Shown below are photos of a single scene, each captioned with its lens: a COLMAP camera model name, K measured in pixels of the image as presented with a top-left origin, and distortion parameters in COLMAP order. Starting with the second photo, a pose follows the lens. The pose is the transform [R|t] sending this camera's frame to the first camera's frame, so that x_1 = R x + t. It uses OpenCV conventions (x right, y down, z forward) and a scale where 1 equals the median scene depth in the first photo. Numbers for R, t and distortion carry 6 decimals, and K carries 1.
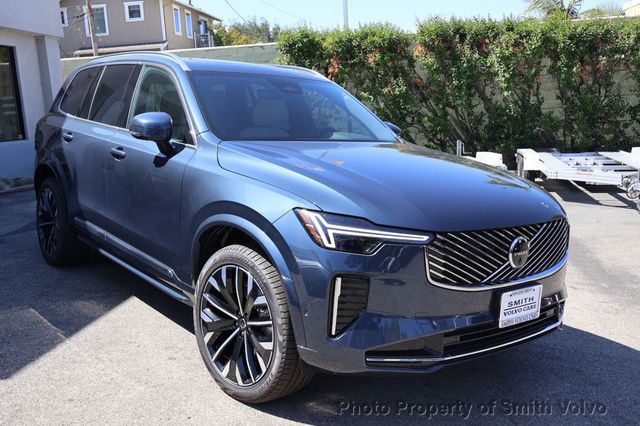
lens RADIAL K [[636.8, 0, 320.7], [0, 636.8, 213.8], [0, 0, 1]] dist [-0.000610, 0.000000]
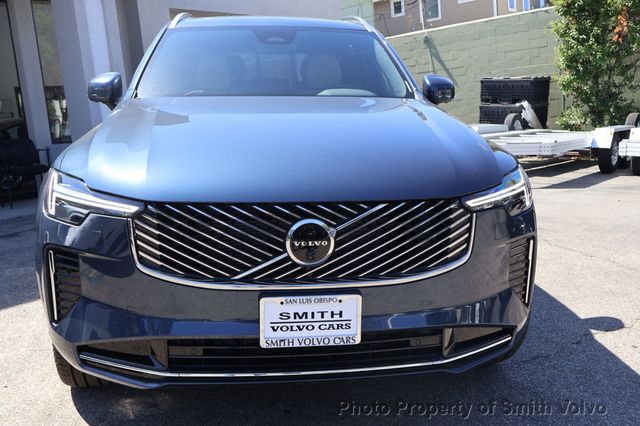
lens RADIAL K [[636.8, 0, 316.9], [0, 636.8, 211.0], [0, 0, 1]] dist [-0.000610, 0.000000]
pose [[0.846374, 0.055367, -0.529704, 0.682351], [-0.045207, 0.998461, 0.032130, 0.006289], [0.530667, -0.003247, 0.847574, 0.441179]]
